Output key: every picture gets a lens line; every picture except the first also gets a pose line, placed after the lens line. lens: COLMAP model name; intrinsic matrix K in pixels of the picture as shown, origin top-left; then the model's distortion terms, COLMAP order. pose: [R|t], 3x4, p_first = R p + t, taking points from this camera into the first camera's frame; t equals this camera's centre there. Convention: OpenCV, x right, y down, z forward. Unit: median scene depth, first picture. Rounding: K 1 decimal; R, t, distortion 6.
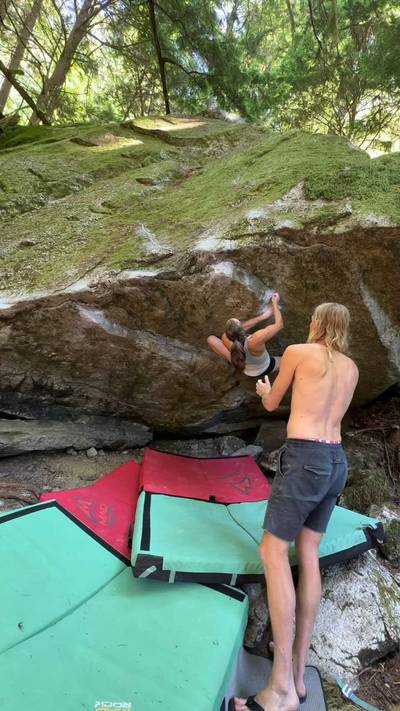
lens RADIAL K [[324.1, 0, 200.8], [0, 324.1, 355.3], [0, 0, 1]] dist [-0.001393, 0.000213]
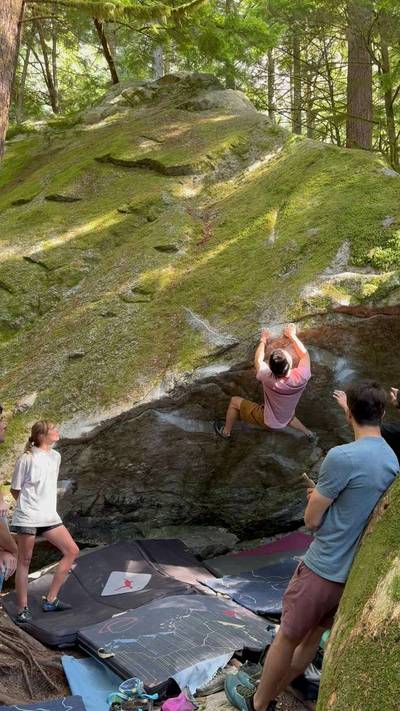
lens RADIAL K [[606.8, 0, 200.0], [0, 606.8, 355.5], [0, 0, 1]] dist [0.144335, -0.003432]
pose [[0.976853, -0.213681, 0.009972, -0.210292], [0.213786, 0.973601, -0.079983, -0.132918], [0.007382, 0.080264, 0.996746, -0.826631]]
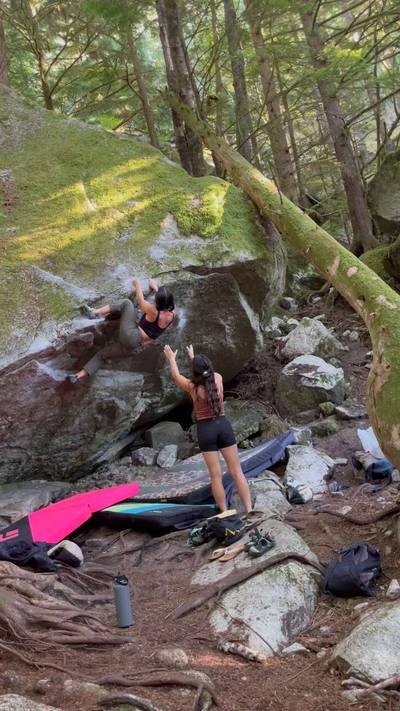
lens RADIAL K [[614.3, 0, 204.0], [0, 614.3, 353.7], [0, 0, 1]] dist [0.138691, -0.281757]
pose [[0.739644, -0.264458, 0.618861, -1.113748], [0.260591, 0.960366, 0.098942, -0.218772], [-0.620499, 0.088088, 0.779244, -0.816620]]
